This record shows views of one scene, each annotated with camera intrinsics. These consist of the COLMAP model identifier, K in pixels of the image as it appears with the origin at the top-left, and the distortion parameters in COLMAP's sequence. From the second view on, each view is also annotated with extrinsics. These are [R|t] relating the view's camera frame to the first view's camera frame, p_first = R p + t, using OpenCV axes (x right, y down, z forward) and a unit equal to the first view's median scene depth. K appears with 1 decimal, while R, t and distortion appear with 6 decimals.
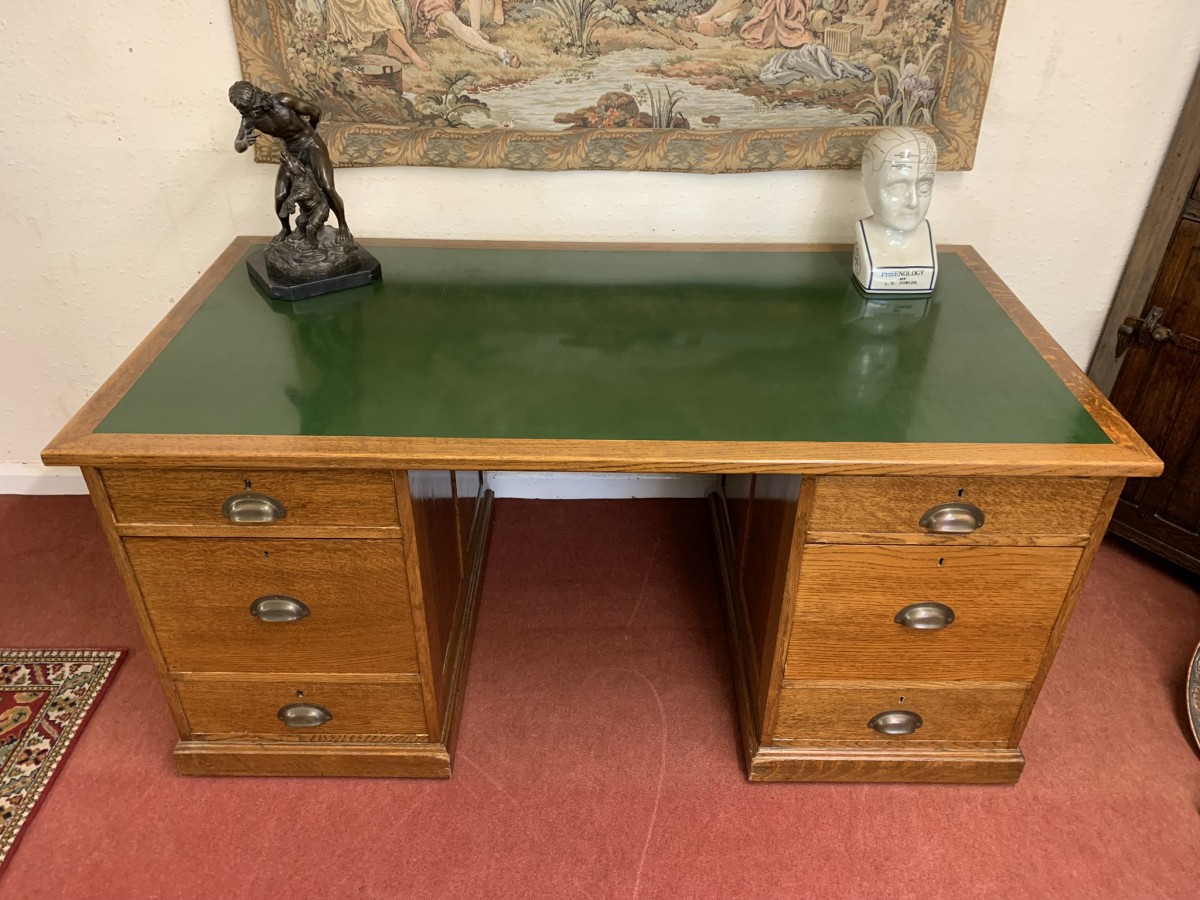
lens RADIAL K [[922.7, 0, 605.1], [0, 922.7, 447.7], [0, 0, 1]] dist [0.020667, -0.028238]
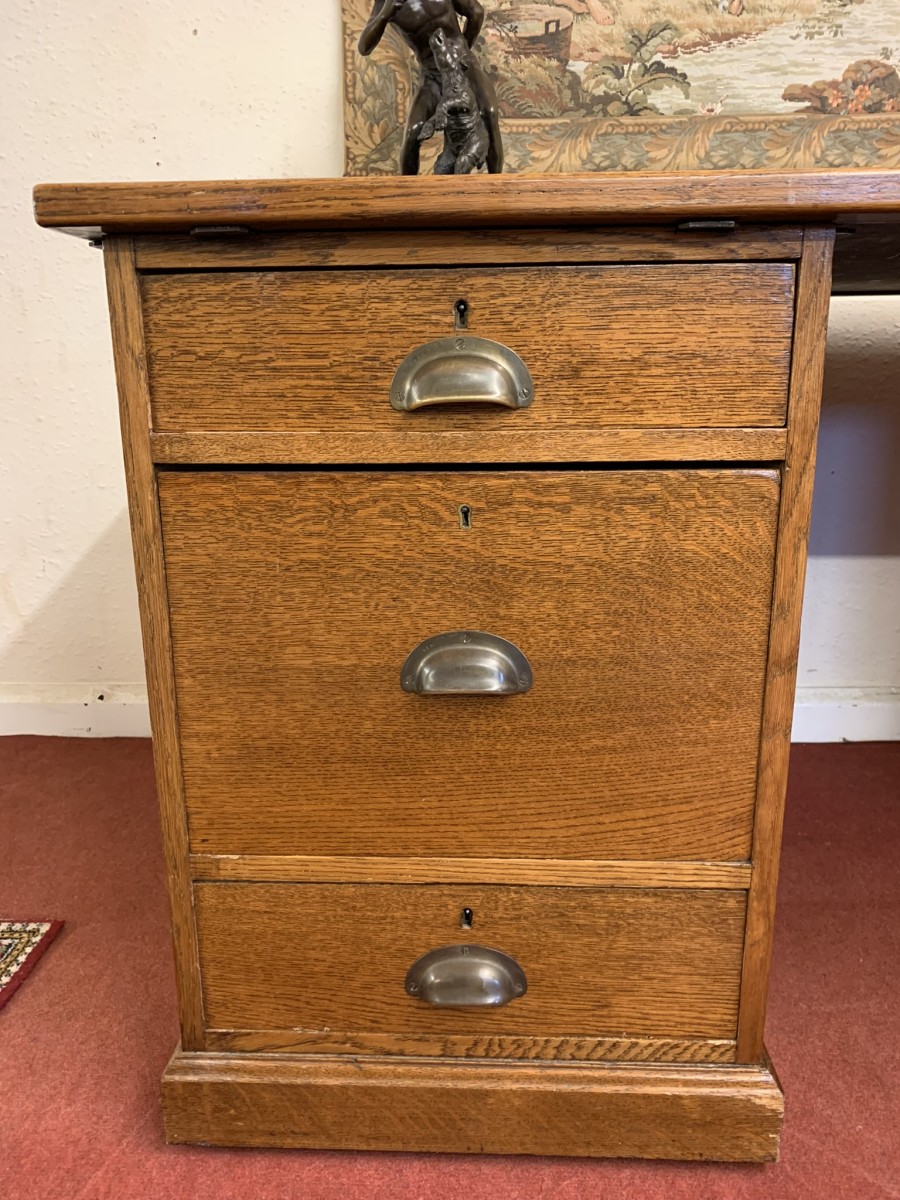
lens RADIAL K [[922.7, 0, 453.2], [0, 922.7, 602.0], [0, 0, 1]] dist [0.020667, -0.028238]
pose [[0.998717, -0.011559, -0.049293, -0.284269], [-0.005455, 0.943358, -0.331731, 0.245394], [0.050336, 0.331575, 0.942085, 0.480914]]
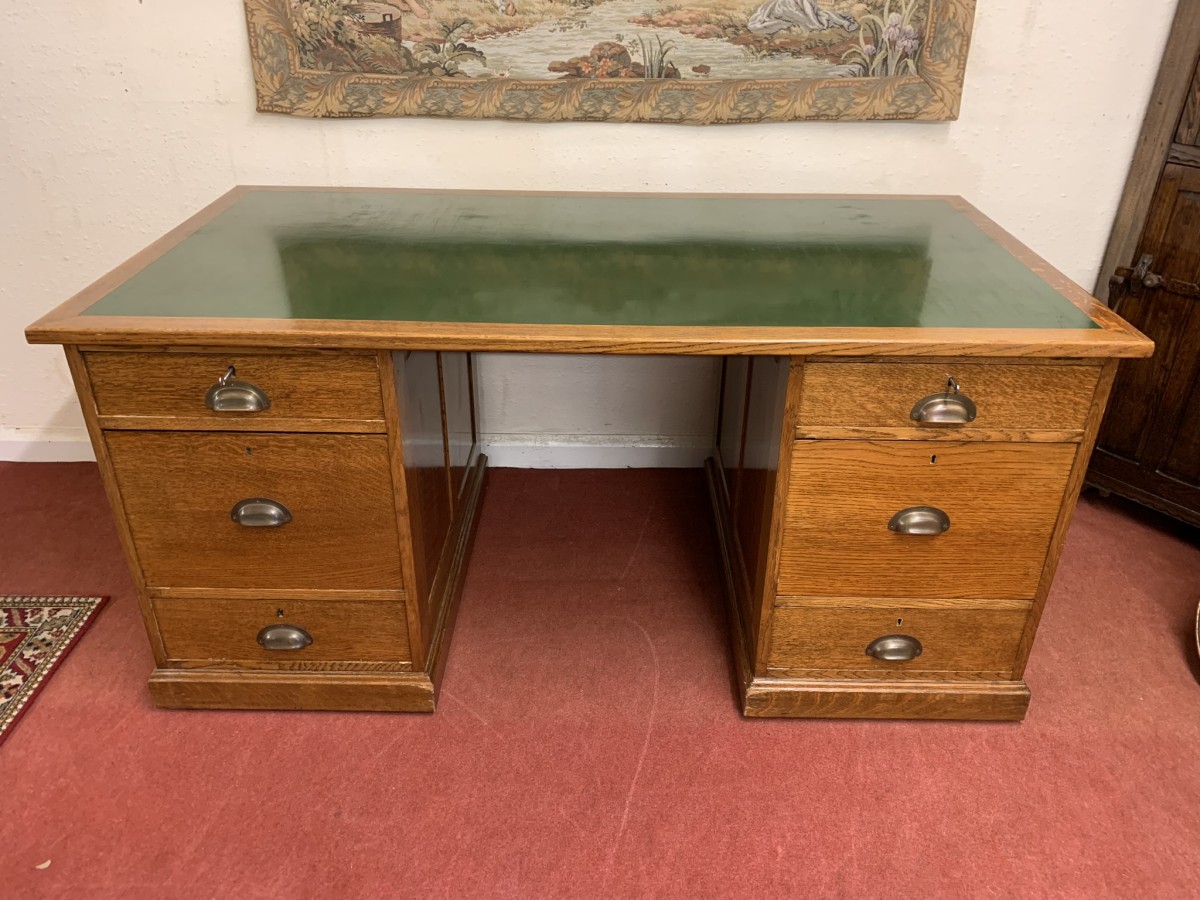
lens RADIAL K [[922.7, 0, 607.2], [0, 922.7, 435.5], [0, 0, 1]] dist [0.020667, -0.028238]
pose [[0.999985, 0.002149, -0.005092, 0.017058], [-0.002606, 0.995813, -0.091376, 0.152425], [0.004874, 0.091388, 0.995803, 0.014096]]
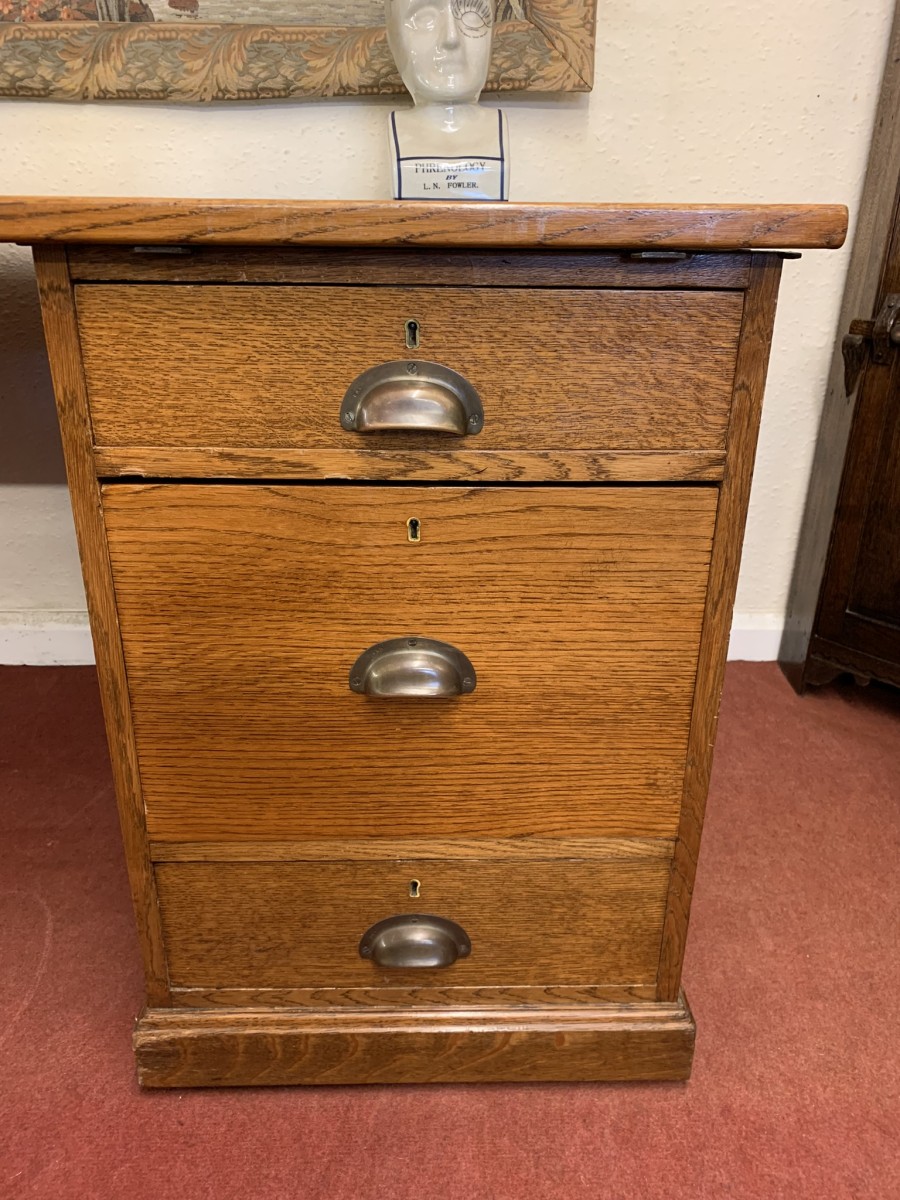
lens RADIAL K [[922.7, 0, 459.3], [0, 922.7, 609.4], [0, 0, 1]] dist [0.020667, -0.028238]
pose [[0.999647, -0.009900, 0.024656, 0.303858], [0.014371, 0.981993, -0.188368, 0.201403], [-0.022347, 0.188656, 0.981789, 0.457088]]
